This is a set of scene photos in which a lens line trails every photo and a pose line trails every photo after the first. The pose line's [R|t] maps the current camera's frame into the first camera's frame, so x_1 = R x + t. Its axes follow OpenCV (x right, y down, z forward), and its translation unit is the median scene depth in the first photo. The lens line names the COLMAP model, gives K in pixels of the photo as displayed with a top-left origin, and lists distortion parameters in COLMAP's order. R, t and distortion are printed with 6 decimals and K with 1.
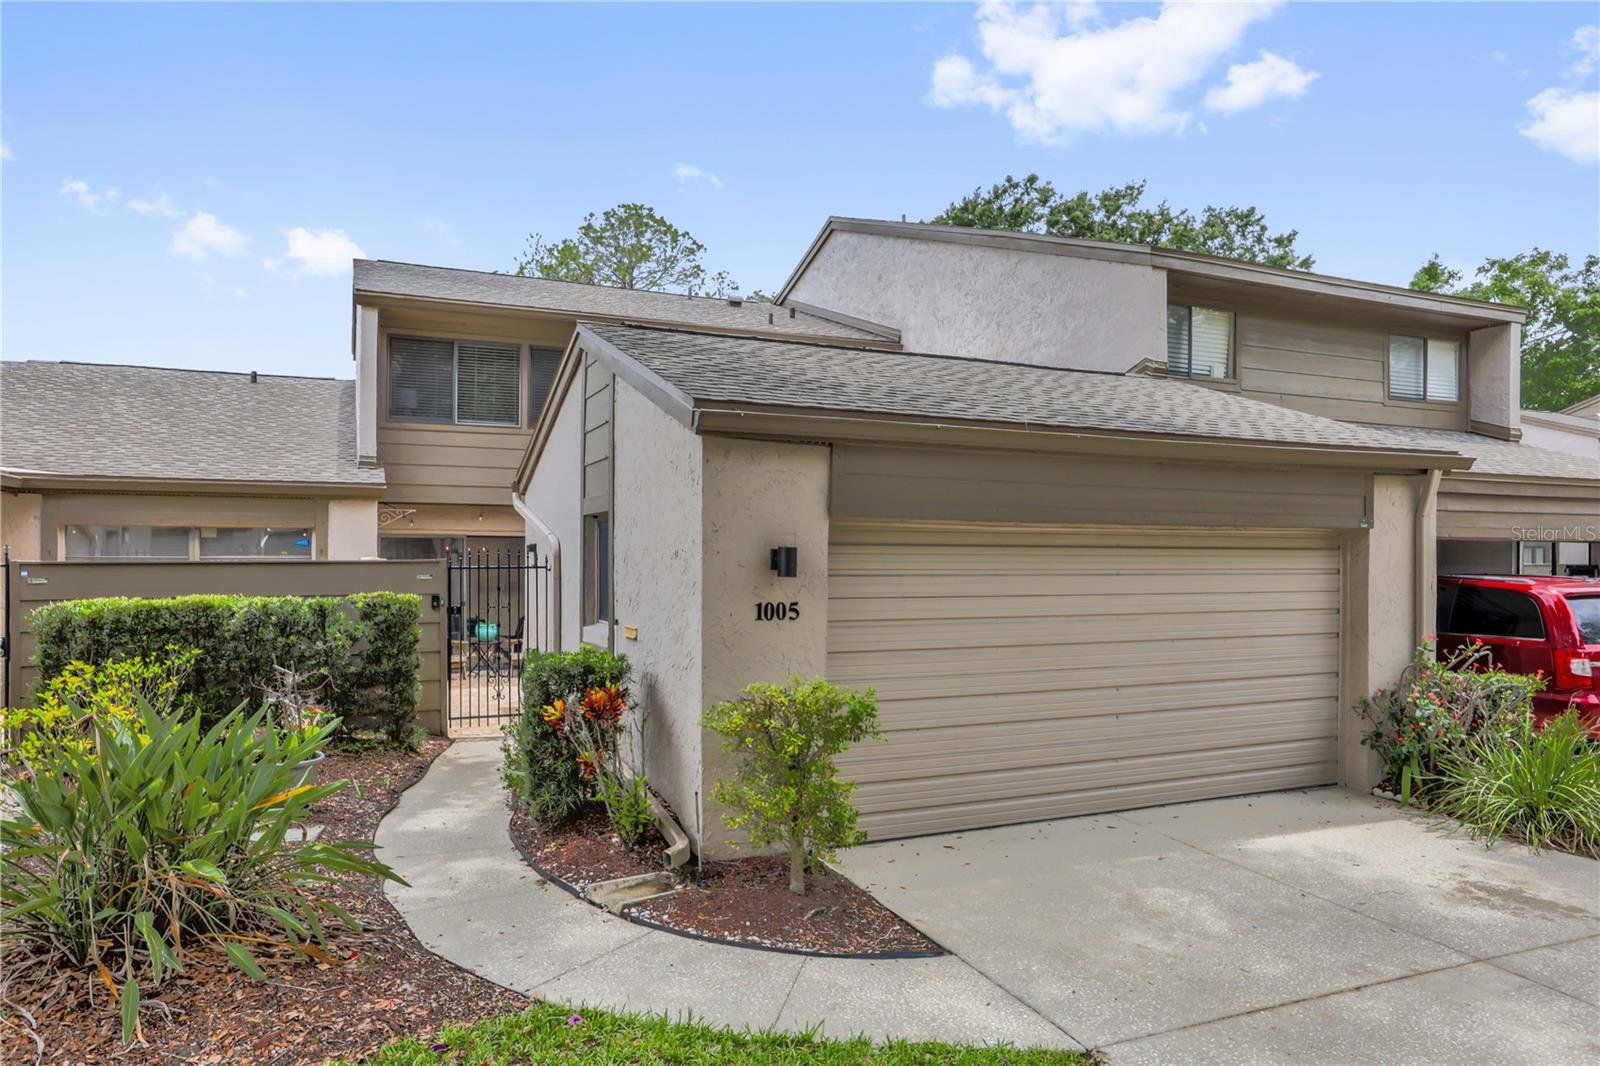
lens RADIAL K [[1048.8, 0, 800.0], [0, 1048.8, 533.0], [0, 0, 1]] dist [-0.058587, 0.074924]
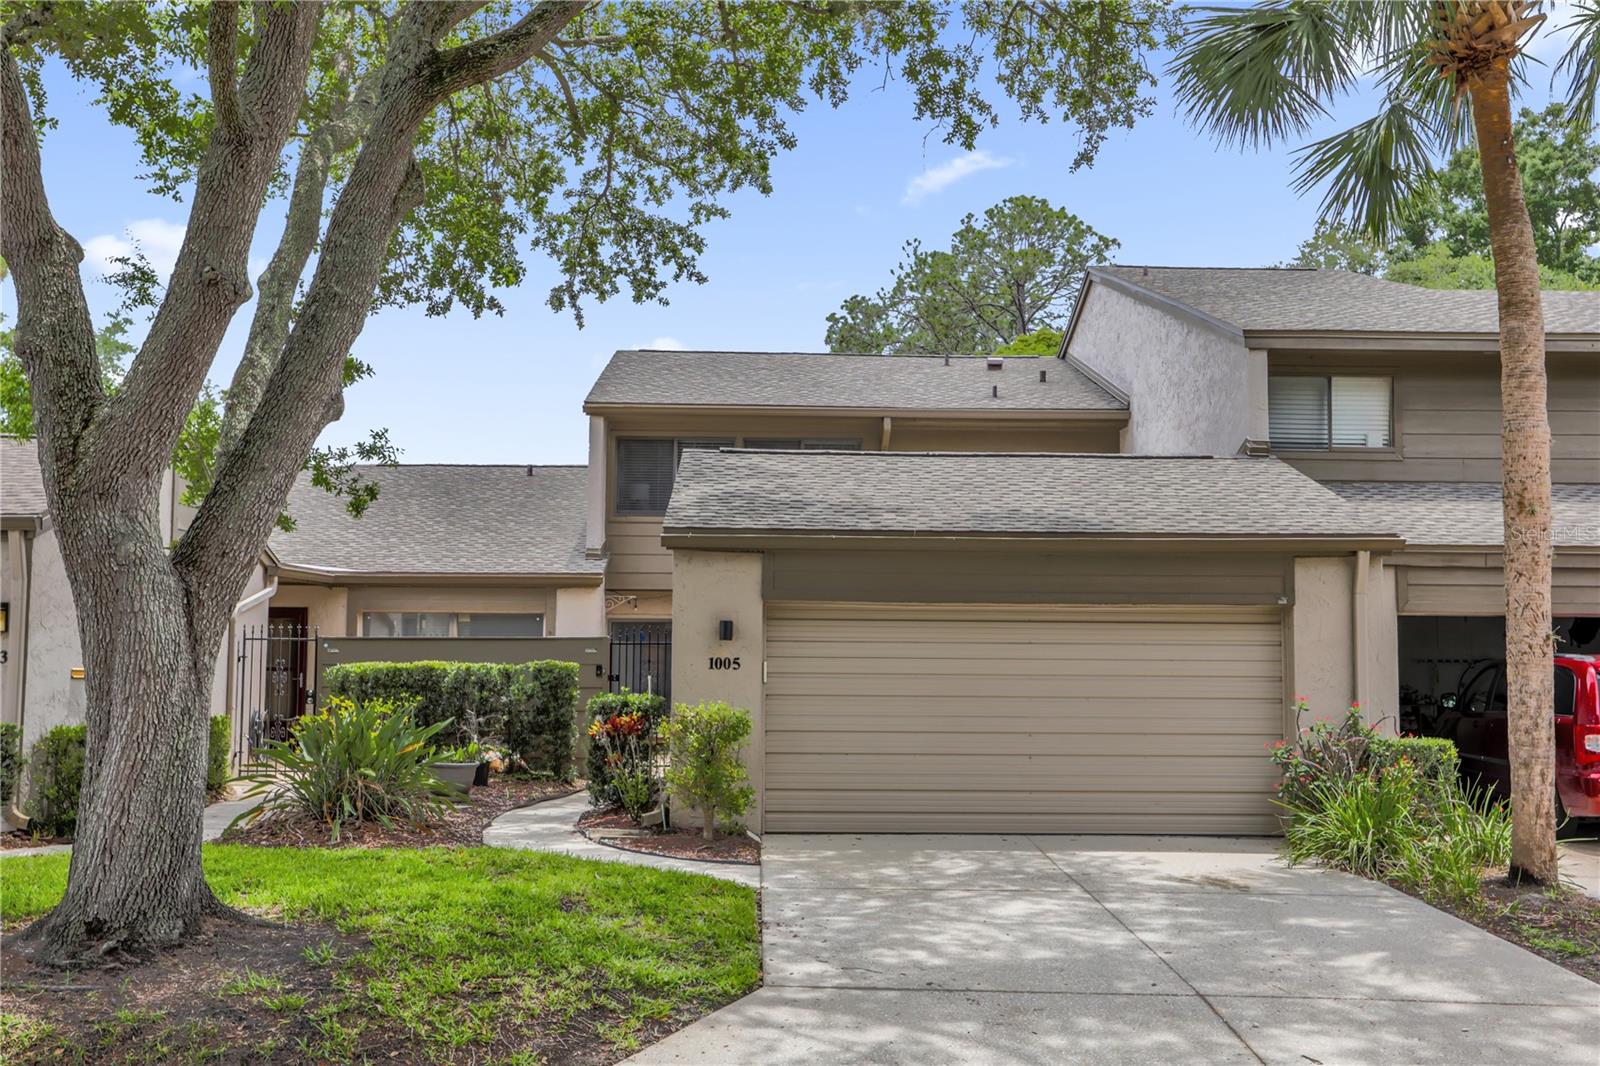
lens RADIAL K [[1606.0, 0, 800.3], [0, 1606.0, 490.8], [0, 0, 1]] dist [0.006754, 0.003359]
pose [[0.925341, -0.036259, -0.377398, 0.669115], [0.004932, 0.996483, -0.083646, 0.014378], [0.379104, 0.075539, 0.922266, -0.772943]]
